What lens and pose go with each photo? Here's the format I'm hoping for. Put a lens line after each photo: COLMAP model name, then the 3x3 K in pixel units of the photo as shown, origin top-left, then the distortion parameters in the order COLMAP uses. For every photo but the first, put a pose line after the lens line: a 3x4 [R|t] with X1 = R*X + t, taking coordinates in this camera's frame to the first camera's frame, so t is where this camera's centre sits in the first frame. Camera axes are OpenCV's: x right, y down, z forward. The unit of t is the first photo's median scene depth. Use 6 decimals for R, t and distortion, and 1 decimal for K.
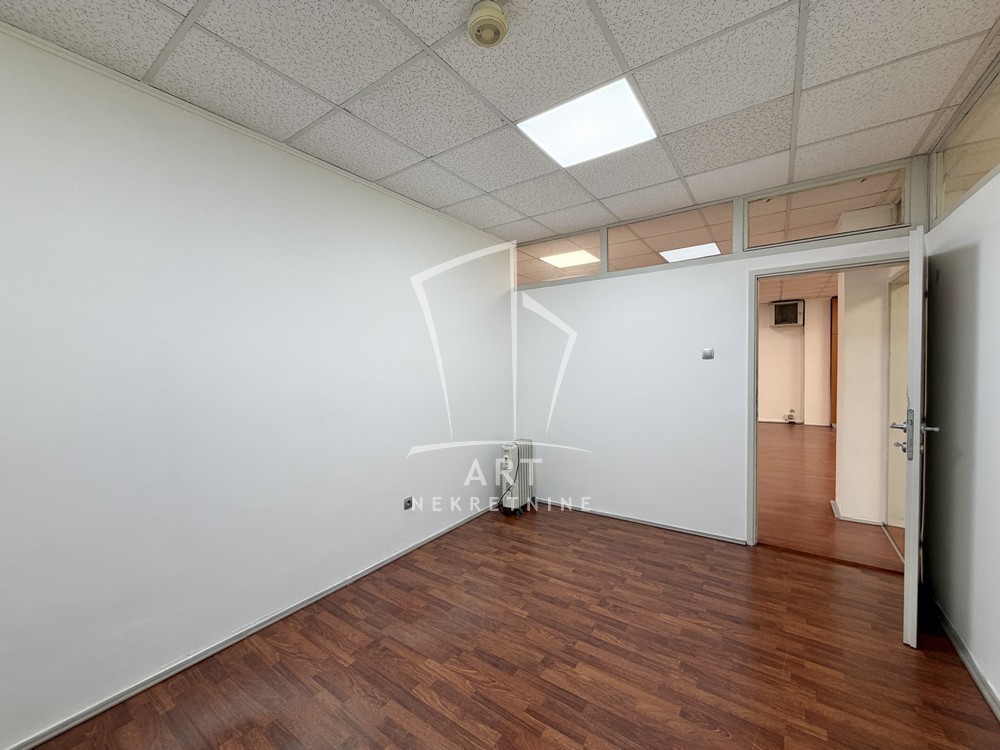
lens RADIAL K [[397.2, 0, 496.0], [0, 397.2, 375.2], [0, 0, 1]] dist [0.000300, 0.000123]
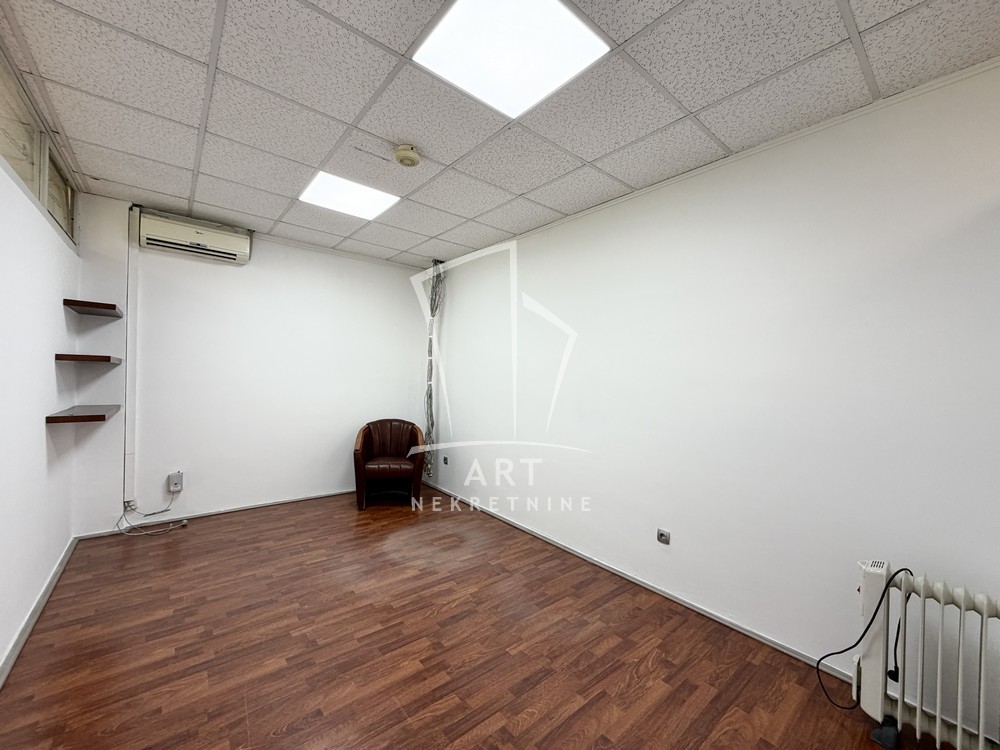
lens RADIAL K [[397.2, 0, 496.0], [0, 397.2, 375.2], [0, 0, 1]] dist [0.000300, 0.000123]
pose [[-0.263342, 0.006035, -0.964684, 0.967205], [-0.054391, 0.998297, 0.021093, -0.026912], [0.963168, 0.058024, -0.262565, 1.211918]]
